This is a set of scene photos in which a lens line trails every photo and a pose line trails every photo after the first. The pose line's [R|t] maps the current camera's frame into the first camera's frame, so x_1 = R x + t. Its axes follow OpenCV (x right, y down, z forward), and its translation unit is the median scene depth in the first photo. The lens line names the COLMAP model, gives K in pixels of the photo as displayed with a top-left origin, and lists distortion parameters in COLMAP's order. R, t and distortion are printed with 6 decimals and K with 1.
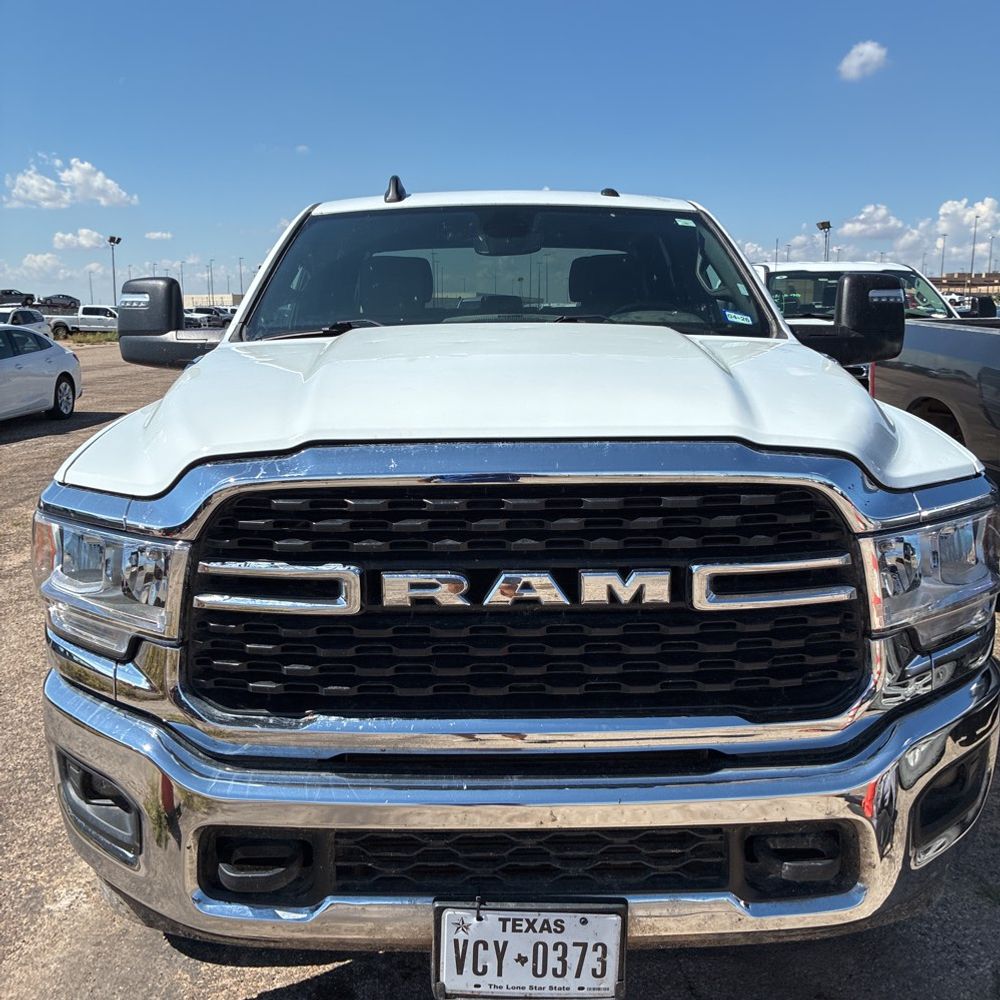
lens RADIAL K [[987.4, 0, 500.0], [0, 987.4, 500.0], [0, 0, 1]] dist [0.027582, 0.002437]
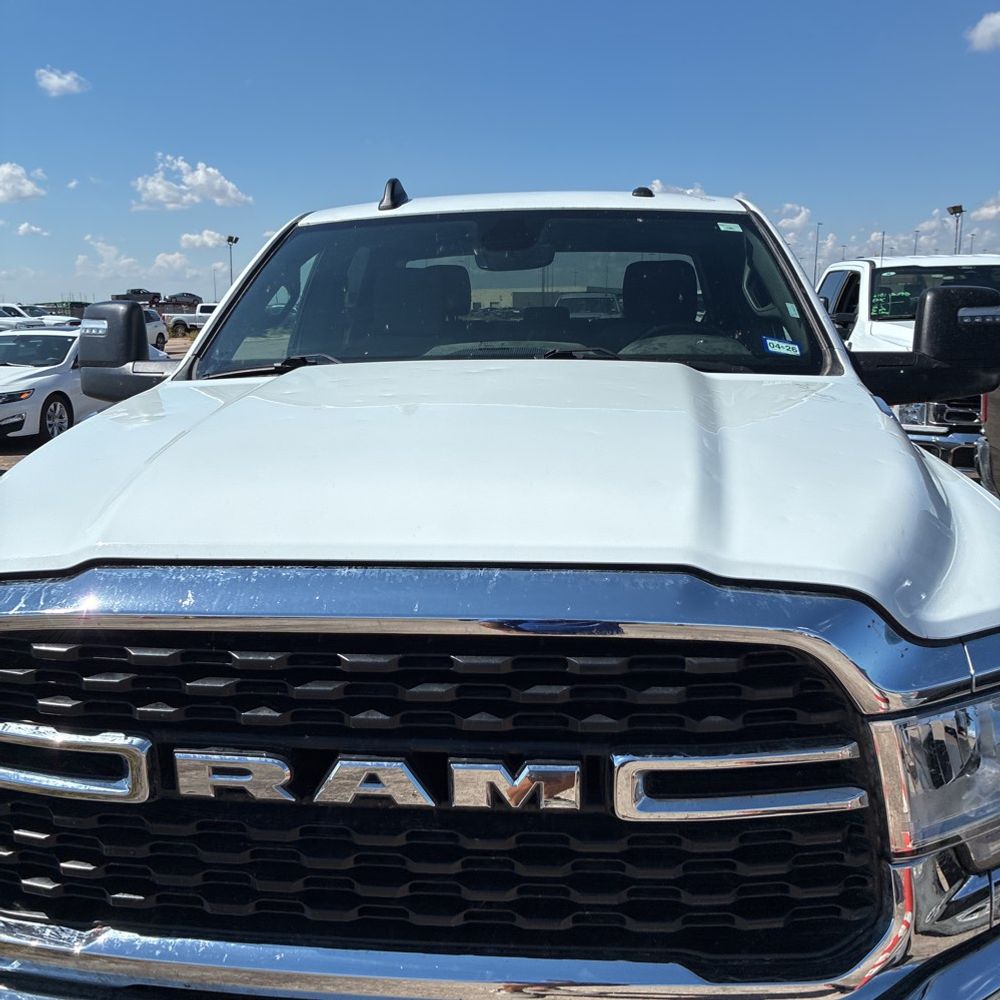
lens RADIAL K [[989.2, 0, 488.7], [0, 989.2, 503.0], [0, 0, 1]] dist [0.022124, -0.012348]
pose [[0.992665, 0.014712, -0.120003, 0.178369], [-0.013556, 0.999854, 0.010443, -0.108766], [0.120139, -0.008740, 0.992719, 0.294470]]
